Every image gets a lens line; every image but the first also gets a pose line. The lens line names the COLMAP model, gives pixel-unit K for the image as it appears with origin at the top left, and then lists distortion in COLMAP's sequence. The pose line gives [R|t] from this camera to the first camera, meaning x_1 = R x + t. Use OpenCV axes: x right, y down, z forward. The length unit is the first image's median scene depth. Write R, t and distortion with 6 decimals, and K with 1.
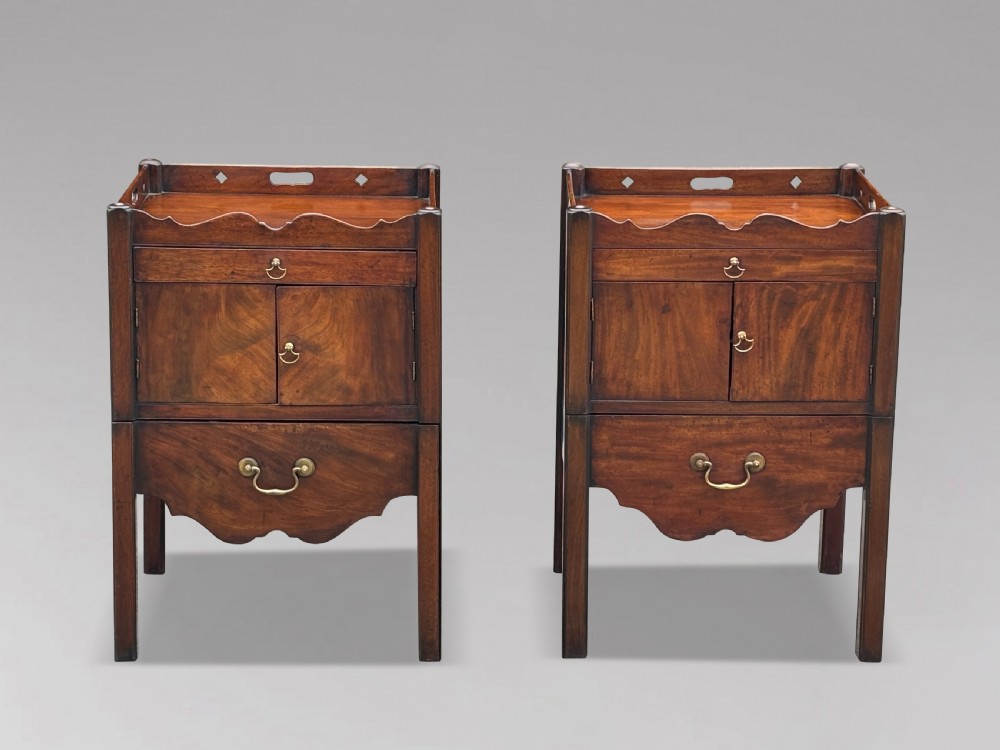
lens RADIAL K [[2522.9, 0, 502.1], [0, 2522.9, 377.8], [0, 0, 1]] dist [0.253139, -0.508047]
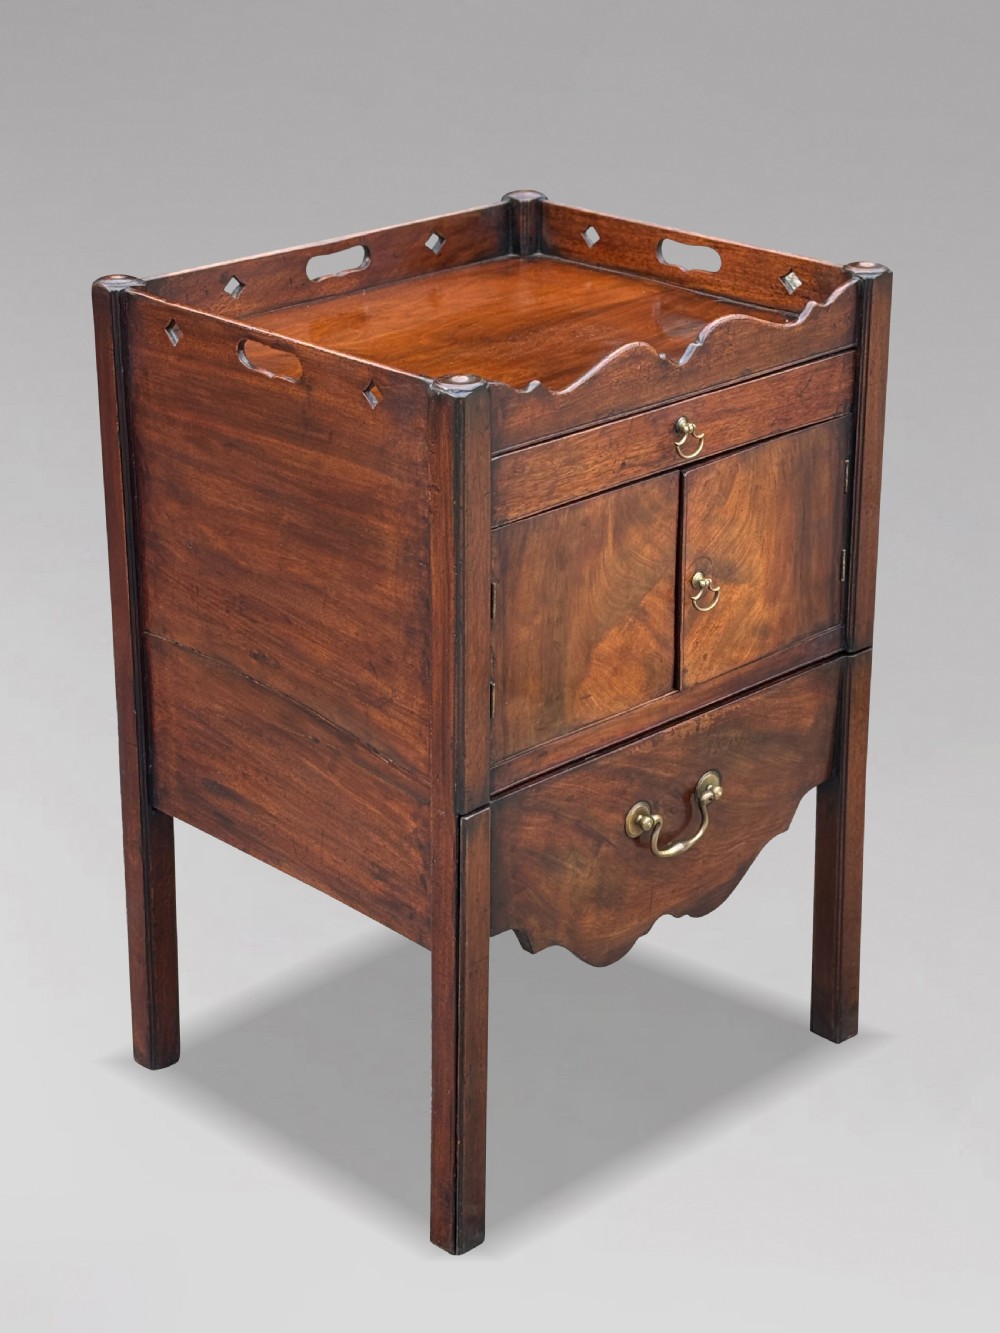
lens RADIAL K [[2695.3, 0, 498.5], [0, 2695.3, 771.6], [0, 0, 1]] dist [0.159681, -0.129901]
pose [[0.735711, -0.295652, 0.609360, -0.465876], [0.181841, 0.952886, 0.242781, -0.117391], [-0.652429, -0.067810, 0.754810, 0.599419]]
